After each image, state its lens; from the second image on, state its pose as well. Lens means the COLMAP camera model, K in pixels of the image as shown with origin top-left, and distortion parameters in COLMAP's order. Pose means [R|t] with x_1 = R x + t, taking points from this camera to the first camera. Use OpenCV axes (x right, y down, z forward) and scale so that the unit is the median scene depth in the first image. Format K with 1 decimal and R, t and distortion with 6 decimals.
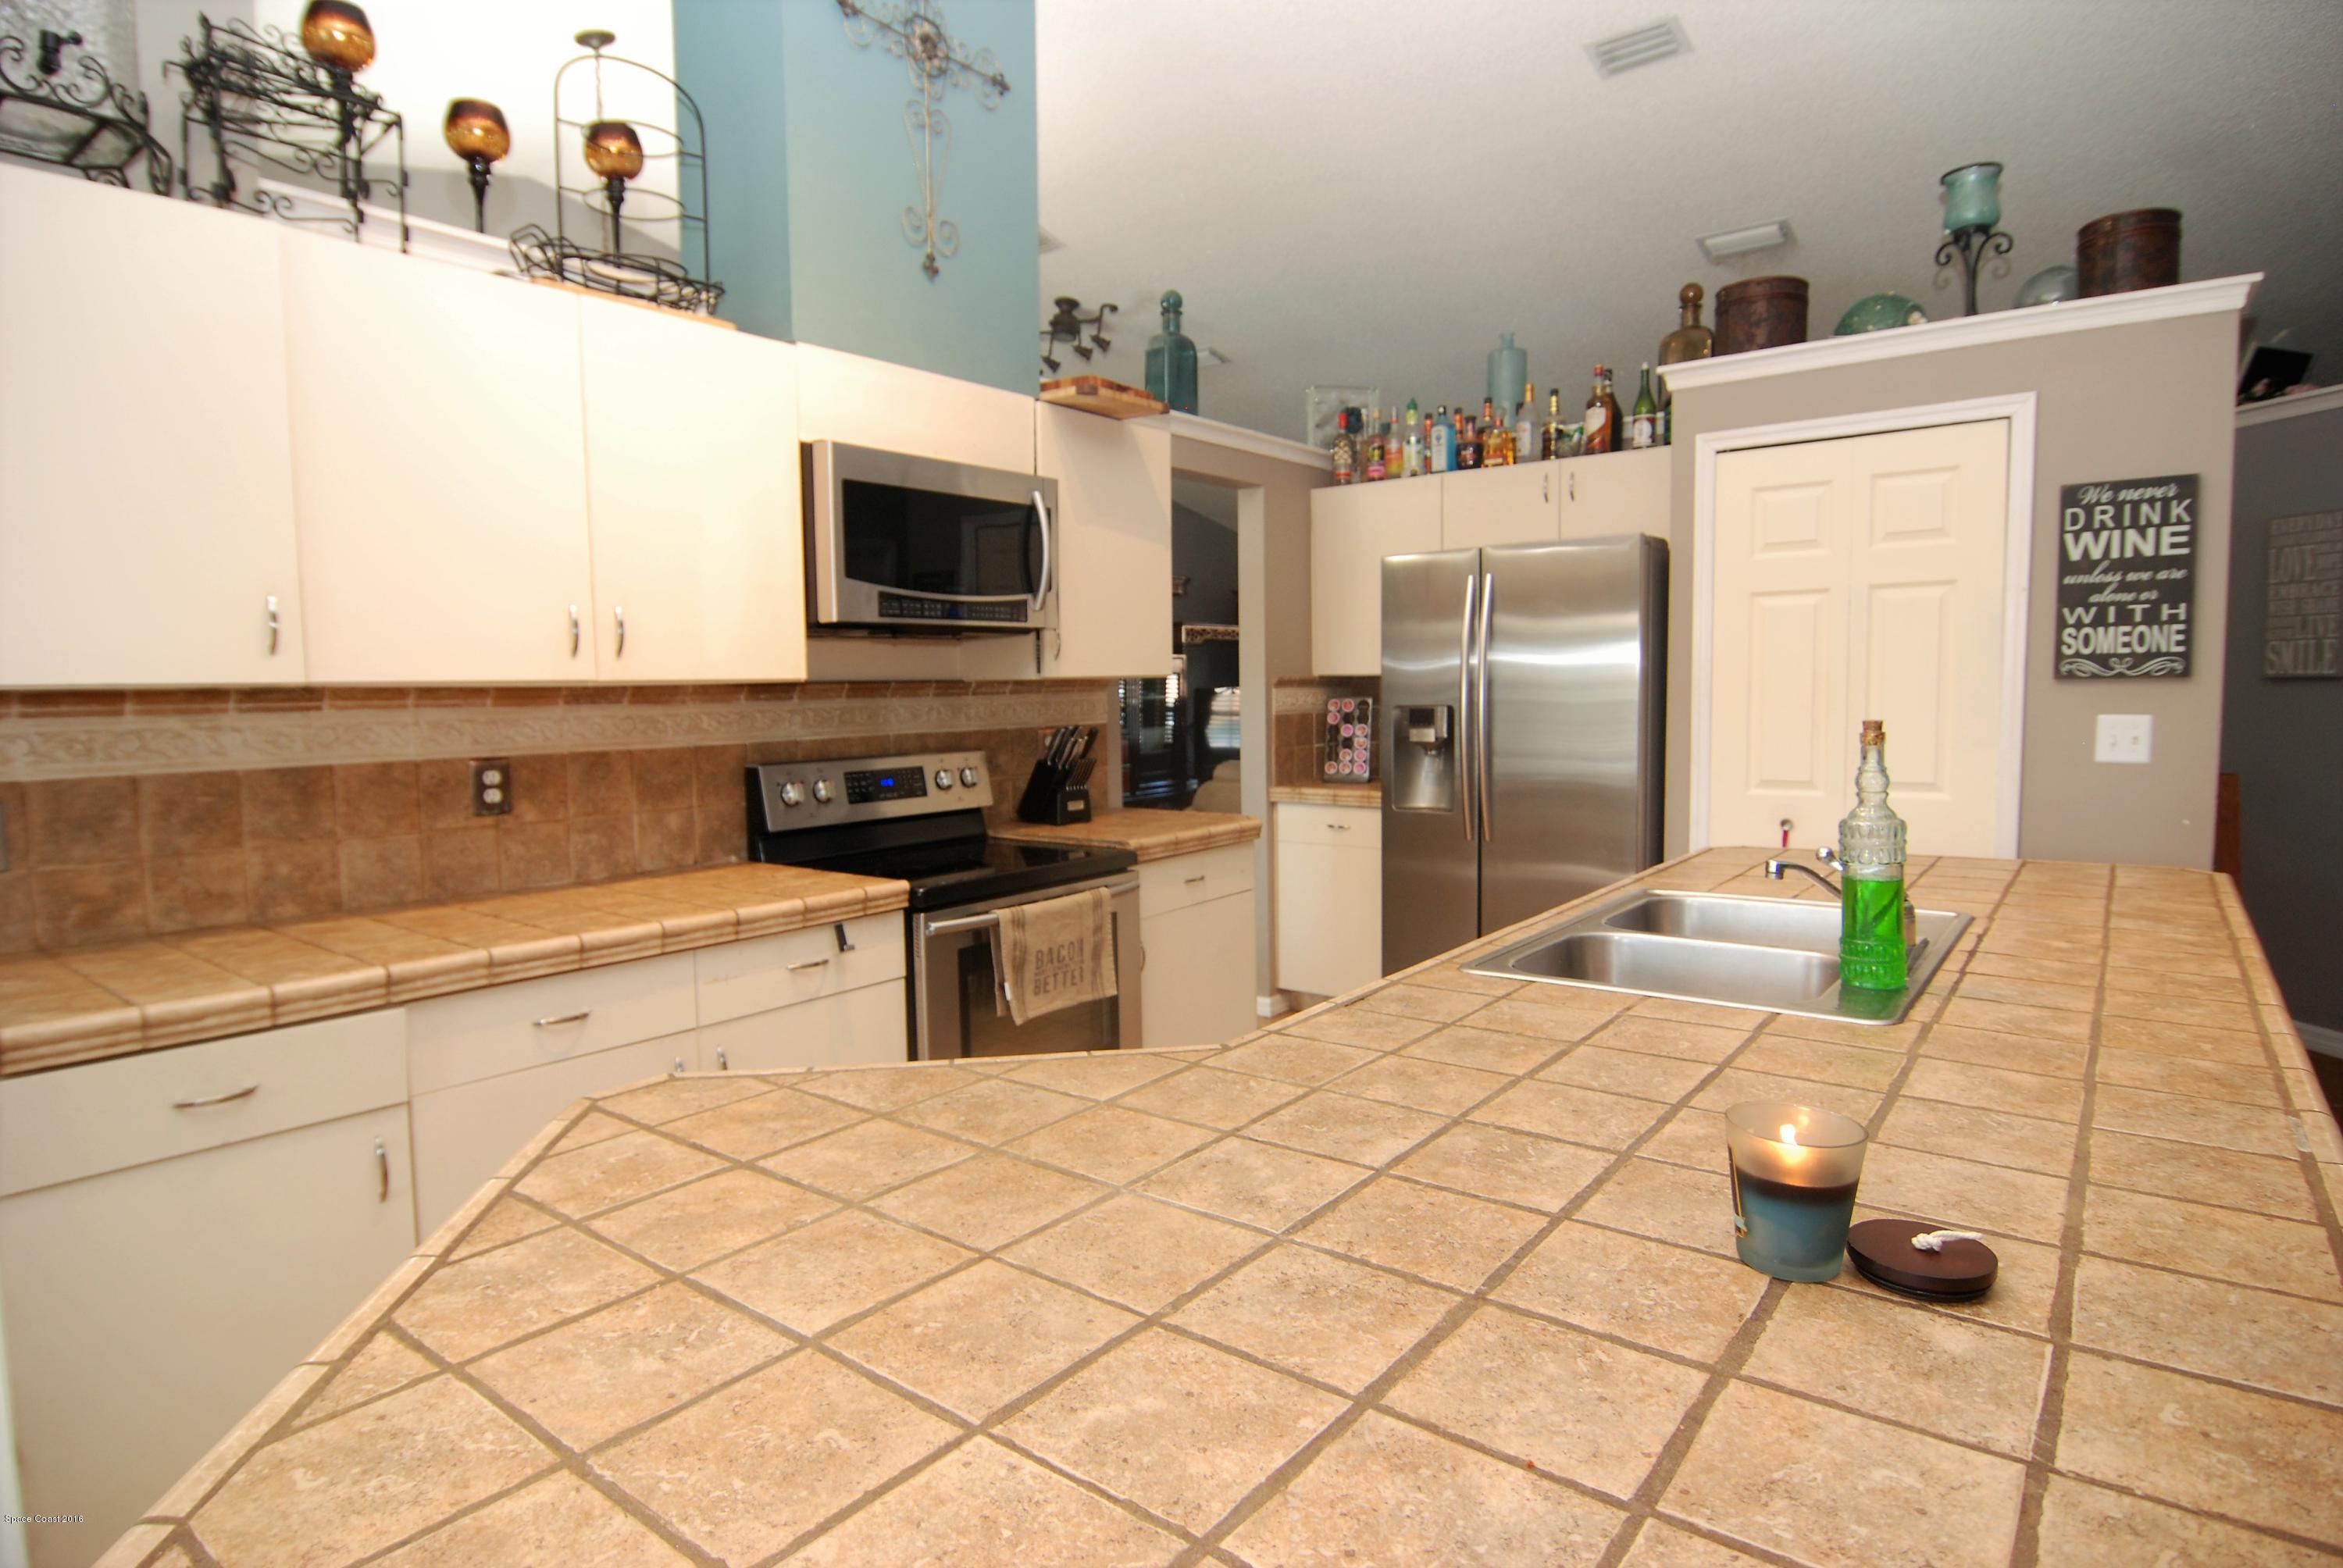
lens RADIAL K [[1280.4, 0, 1165.2], [0, 1280.4, 790.8], [0, 0, 1]] dist [-0.012370, -0.002991]
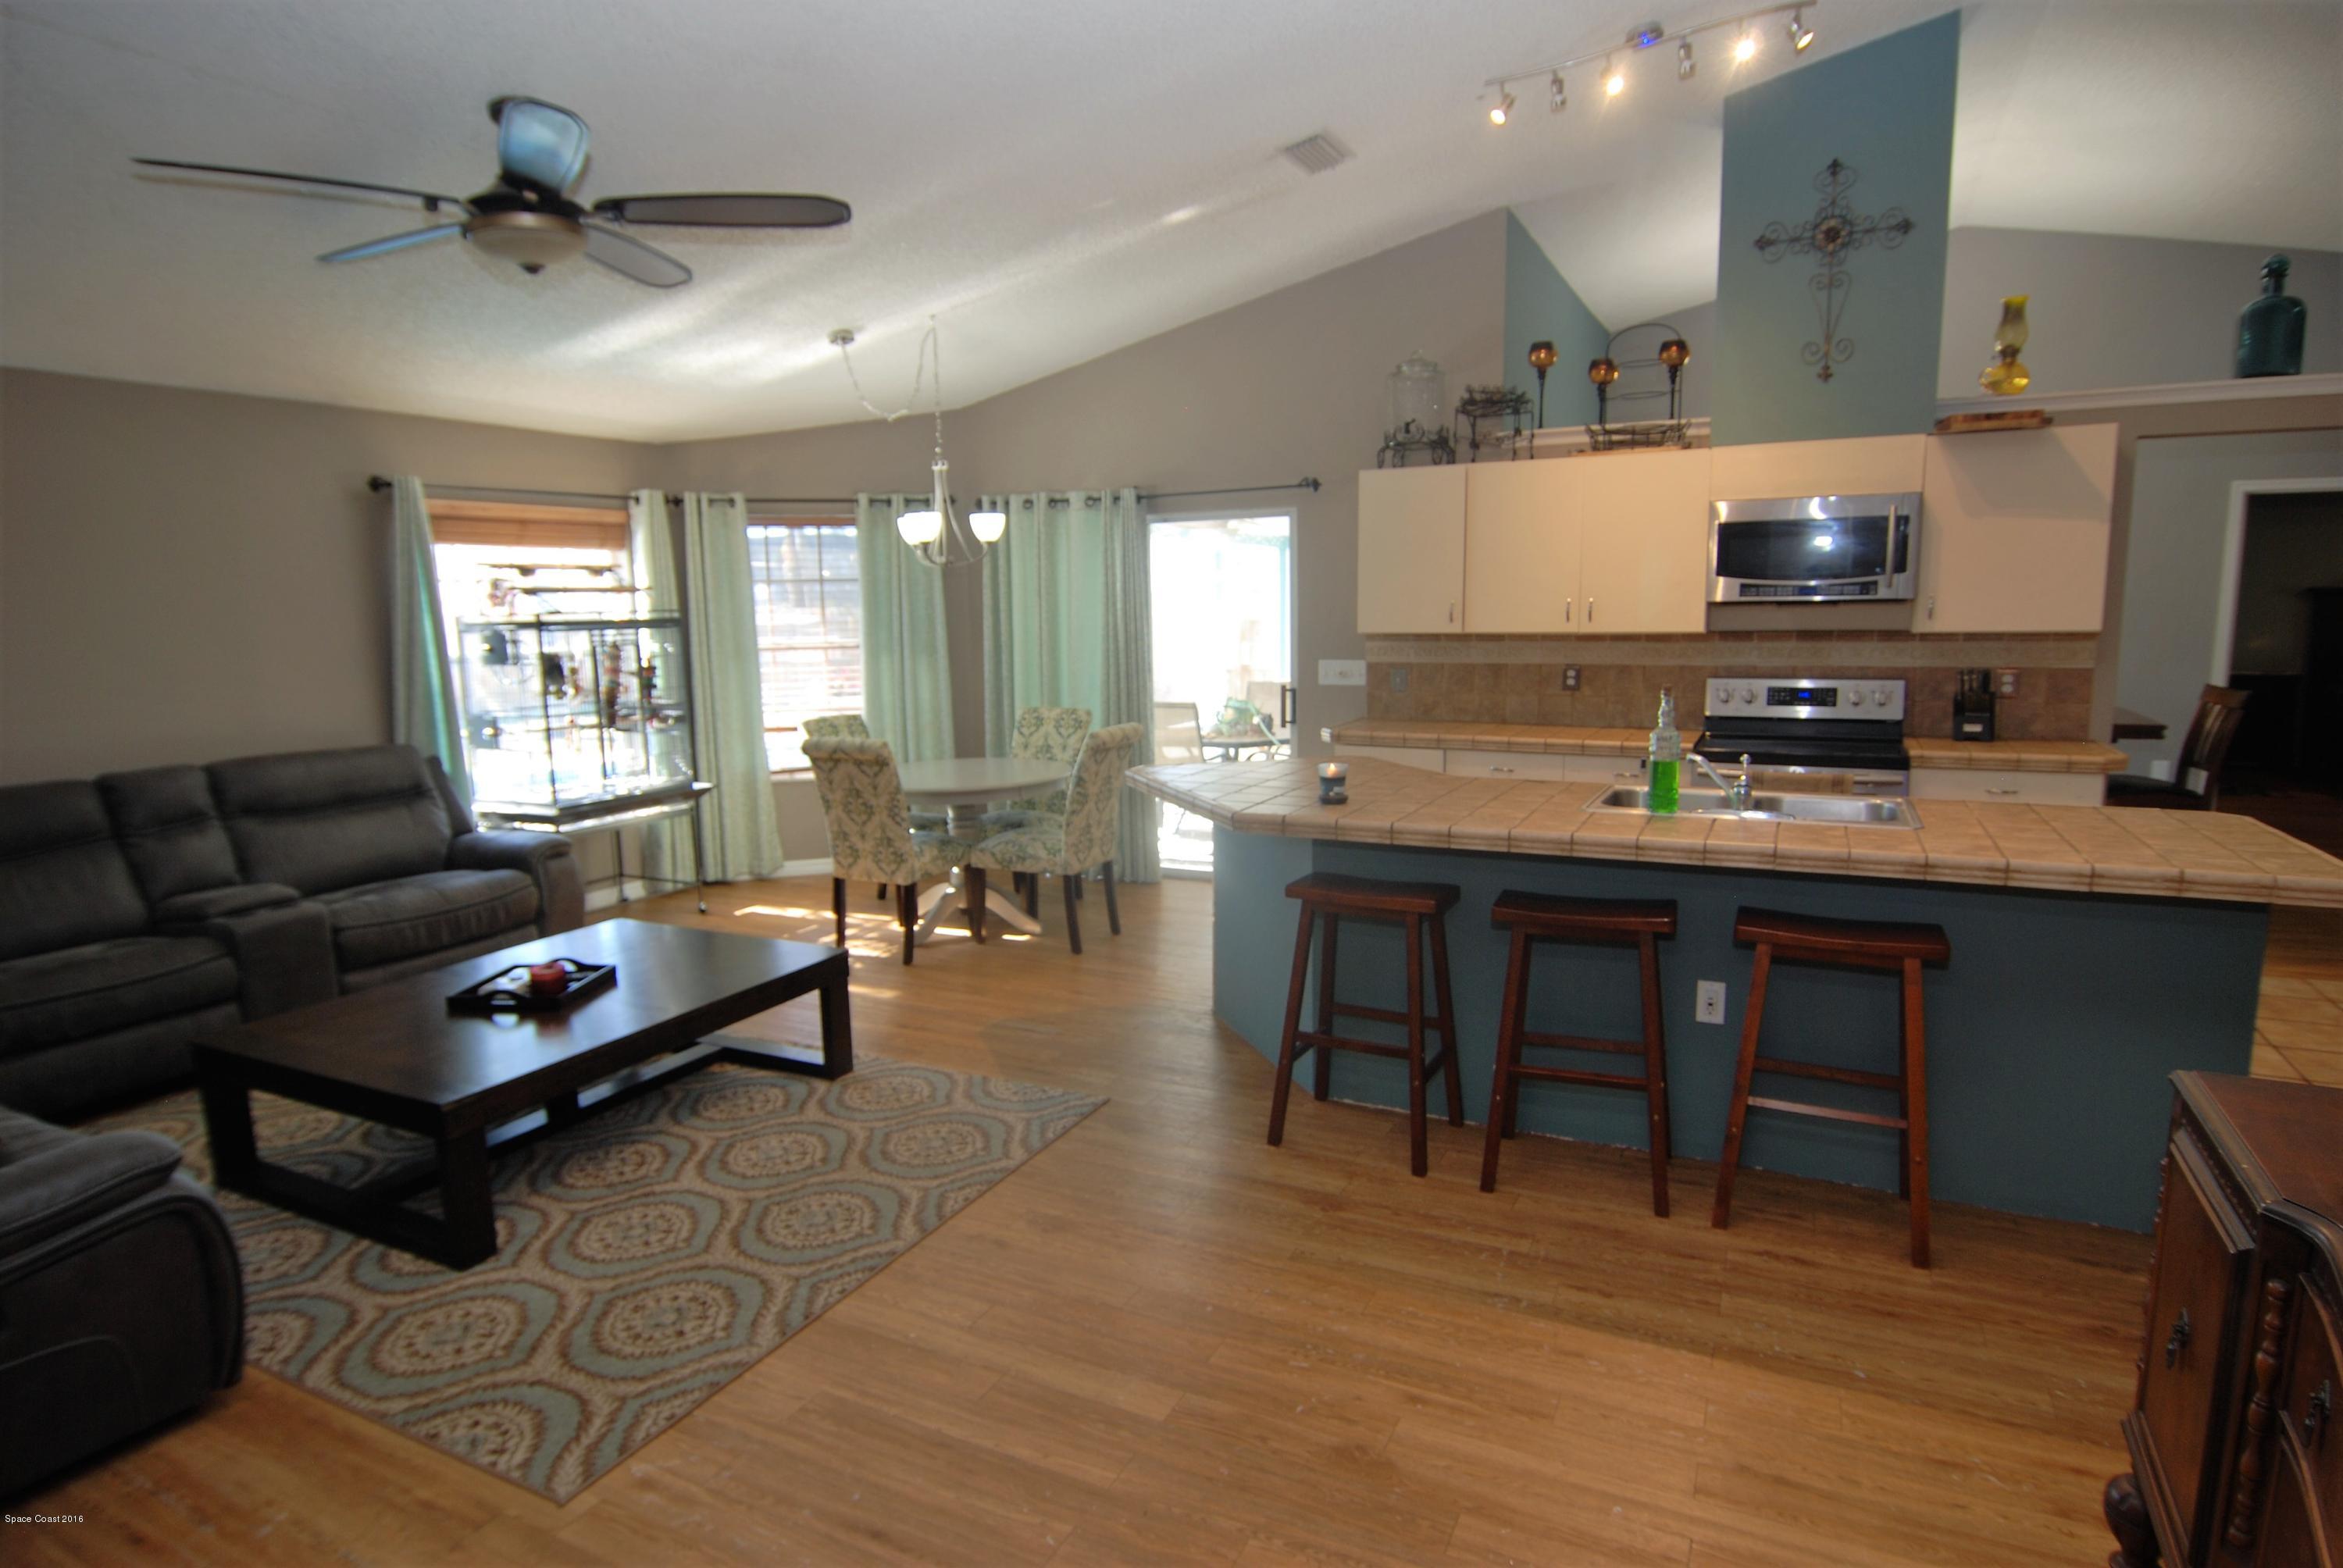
lens RADIAL K [[1280.4, 0, 1177.5], [0, 1280.4, 787.4], [0, 0, 1]] dist [-0.012370, -0.002991]
pose [[0.196694, 0.151774, -0.968647, 1.367185], [-0.070202, 0.987591, 0.140487, -0.071162], [0.977948, 0.040368, 0.204908, -0.102745]]
